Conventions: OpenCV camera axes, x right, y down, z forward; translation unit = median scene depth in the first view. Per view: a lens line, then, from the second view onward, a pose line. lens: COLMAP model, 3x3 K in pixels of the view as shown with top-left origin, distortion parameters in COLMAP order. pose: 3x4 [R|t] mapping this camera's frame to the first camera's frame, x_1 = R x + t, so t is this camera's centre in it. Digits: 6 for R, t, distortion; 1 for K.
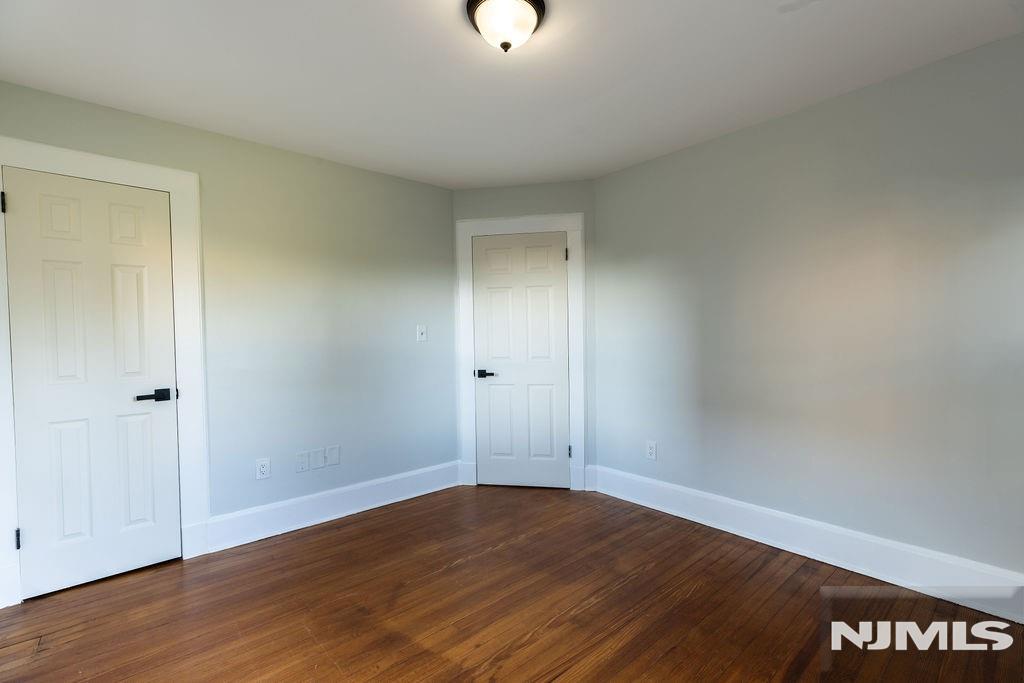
lens RADIAL K [[483.5, 0, 508.7], [0, 483.5, 342.3], [0, 0, 1]] dist [0.003271, -0.000016]
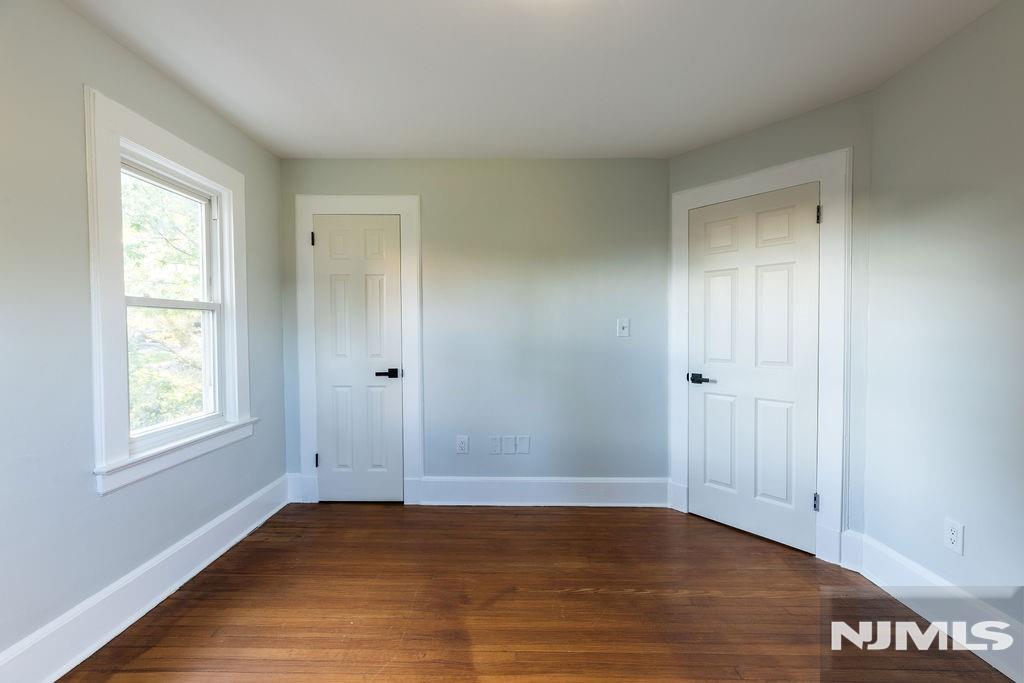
lens RADIAL K [[483.5, 0, 506.8], [0, 483.5, 343.7], [0, 0, 1]] dist [0.003271, -0.000016]
pose [[0.720282, 0.034820, -0.692807, 0.333367], [-0.020846, 0.999375, 0.028555, -0.011467], [0.693368, -0.006126, 0.720558, 0.239349]]
